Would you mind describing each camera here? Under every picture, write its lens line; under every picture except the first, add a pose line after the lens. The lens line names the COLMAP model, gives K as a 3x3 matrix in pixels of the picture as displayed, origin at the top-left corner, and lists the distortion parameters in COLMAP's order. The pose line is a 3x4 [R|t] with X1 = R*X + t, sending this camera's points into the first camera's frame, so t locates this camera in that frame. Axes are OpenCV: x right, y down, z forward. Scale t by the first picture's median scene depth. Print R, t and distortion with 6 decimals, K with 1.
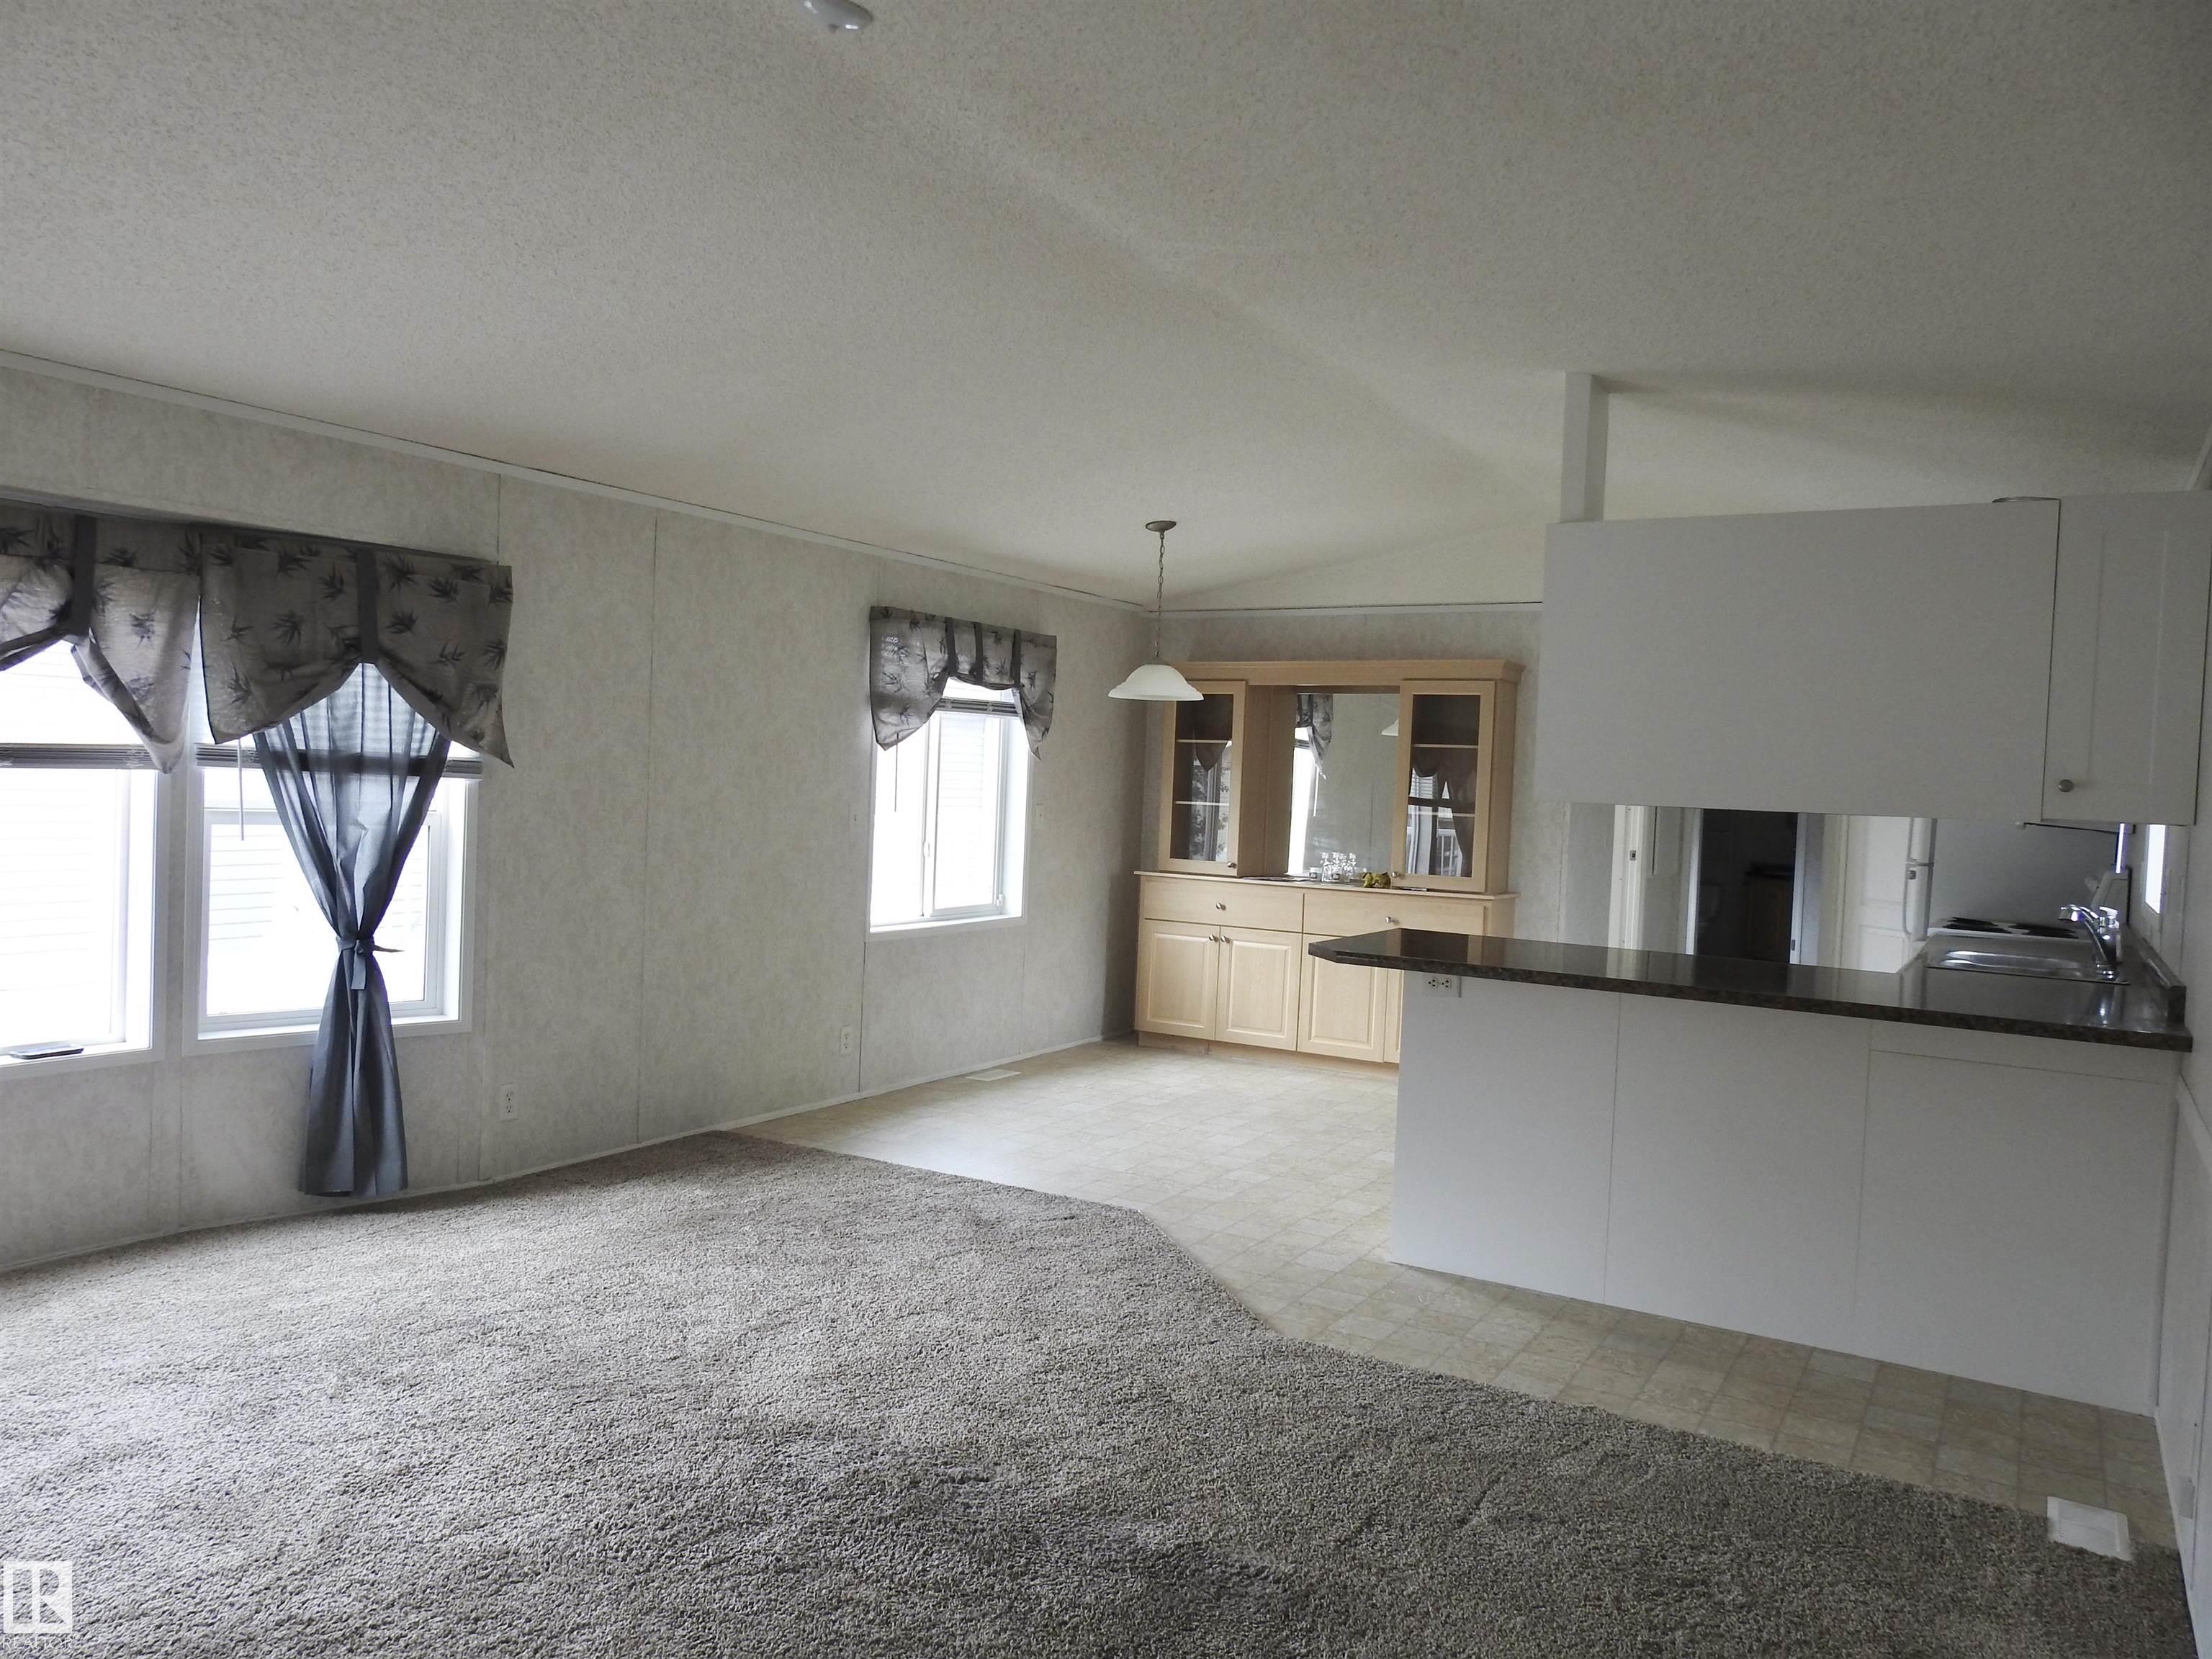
lens RADIAL K [[1581.7, 0, 1106.0], [0, 1581.7, 829.5], [0, 0, 1]] dist [-0.002543, 0.001273]
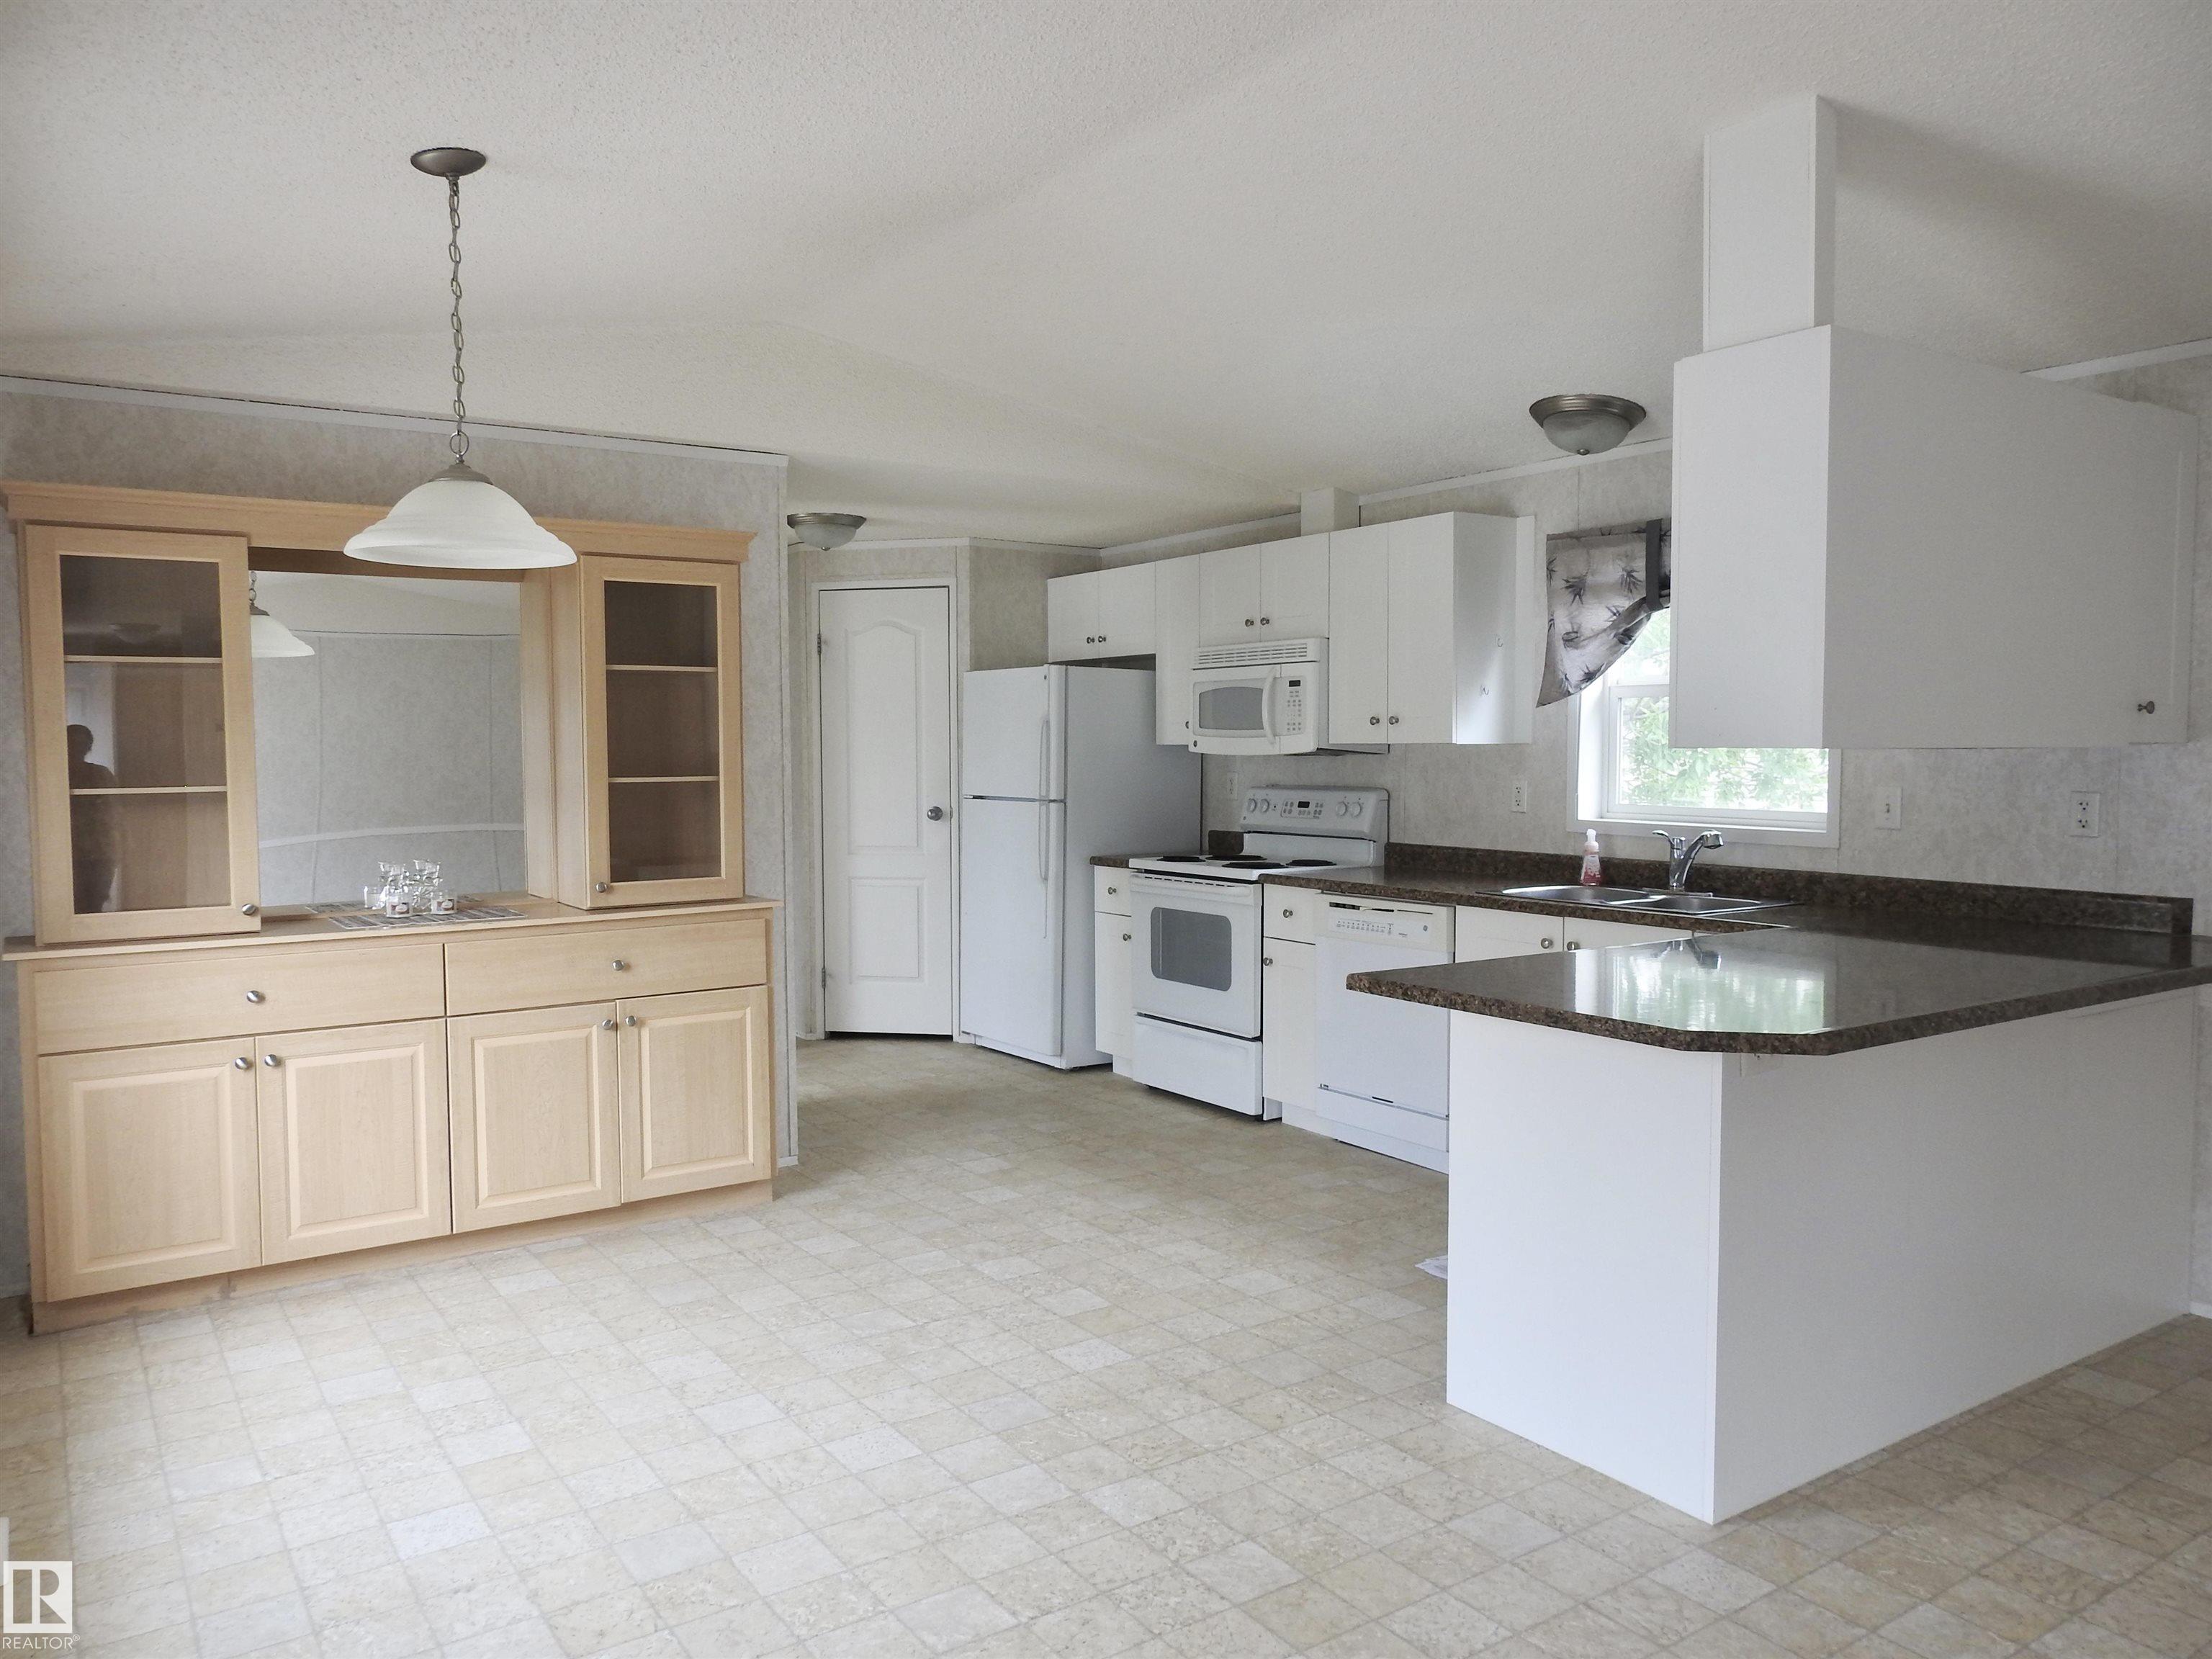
lens RADIAL K [[1581.7, 0, 1106.0], [0, 1581.7, 829.5], [0, 0, 1]] dist [-0.002543, 0.001273]
pose [[0.427092, -0.092222, 0.899493, -0.378545], [0.051197, 0.995656, 0.077772, -0.041582], [-0.902758, 0.012836, 0.429958, 0.827744]]
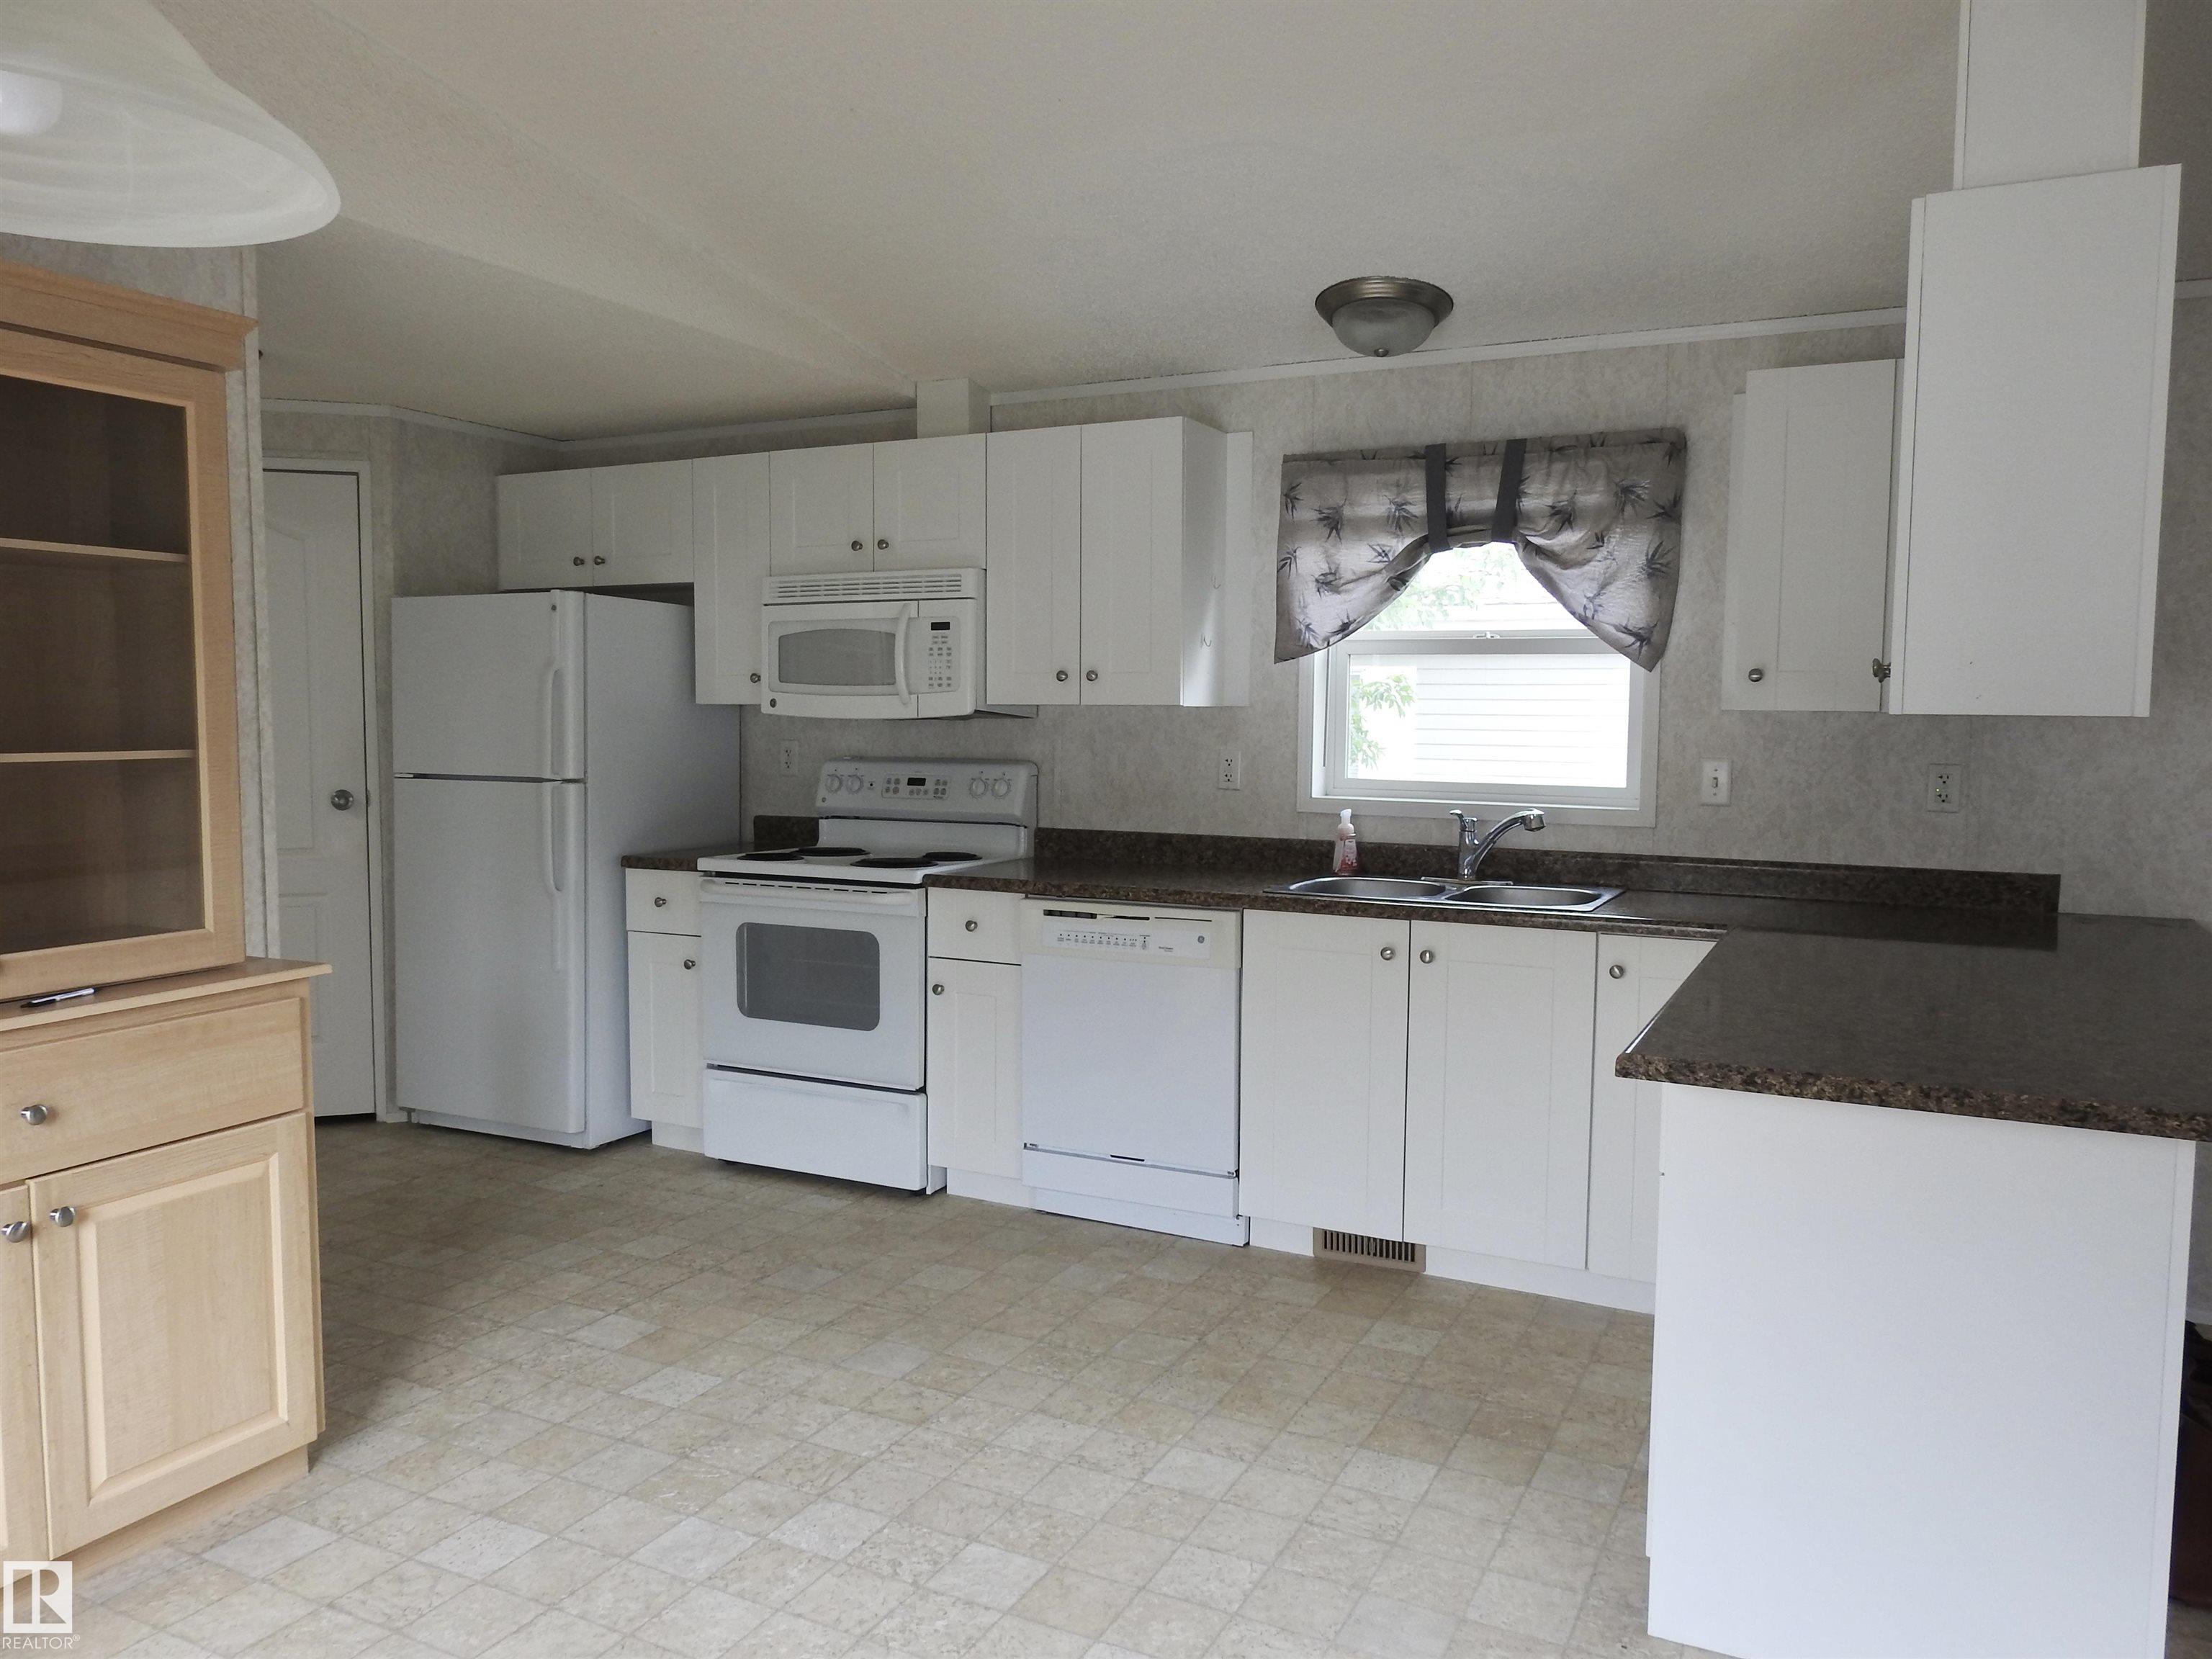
lens RADIAL K [[1581.7, 0, 1106.0], [0, 1581.7, 829.5], [0, 0, 1]] dist [-0.002543, 0.001273]
pose [[-0.061997, -0.117159, 0.991176, -0.183848], [0.023318, 0.992645, 0.118791, -0.040922], [-0.997804, 0.030477, -0.058809, 1.148689]]
